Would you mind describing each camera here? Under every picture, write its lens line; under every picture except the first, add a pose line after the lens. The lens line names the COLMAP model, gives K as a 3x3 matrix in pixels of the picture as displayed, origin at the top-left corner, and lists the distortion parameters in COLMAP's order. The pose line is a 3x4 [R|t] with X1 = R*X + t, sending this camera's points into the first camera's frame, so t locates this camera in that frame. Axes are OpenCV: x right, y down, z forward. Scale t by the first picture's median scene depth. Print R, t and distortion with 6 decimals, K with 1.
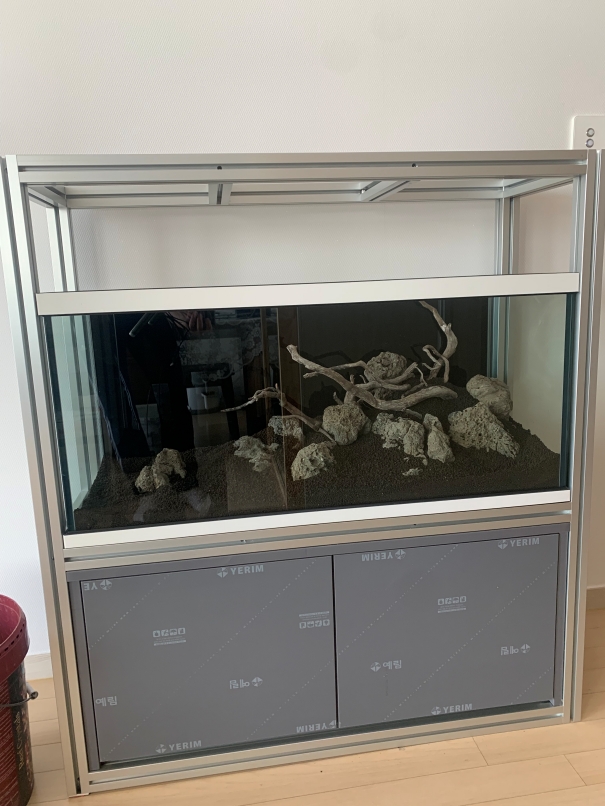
lens RADIAL K [[647.0, 0, 302.5], [0, 647.0, 403.0], [0, 0, 1]] dist [0.060524, -0.091357]
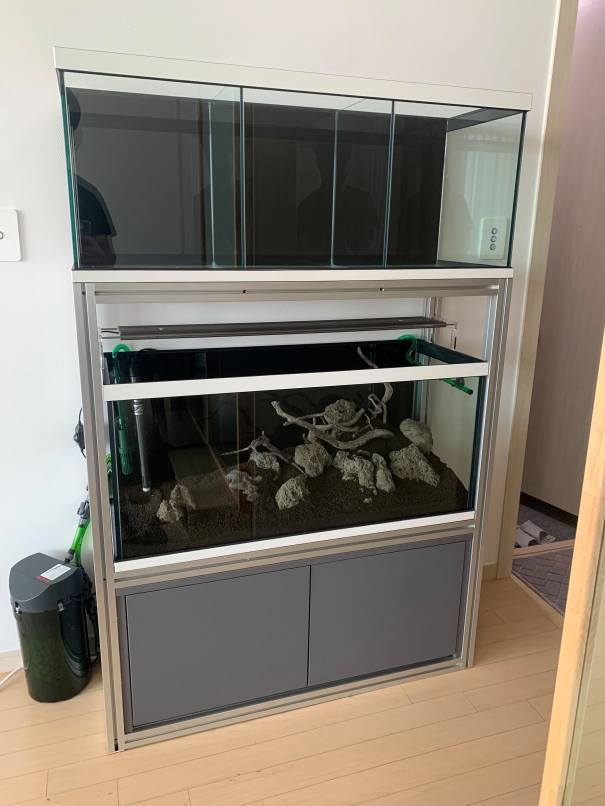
lens RADIAL K [[647.0, 0, 302.5], [0, 647.0, 403.0], [0, 0, 1]] dist [0.060524, -0.091357]
pose [[0.982327, 0.004158, 0.187127, -0.204658], [-0.019725, 0.996486, 0.081401, -0.193017], [-0.186131, -0.083654, 0.978957, -0.269032]]
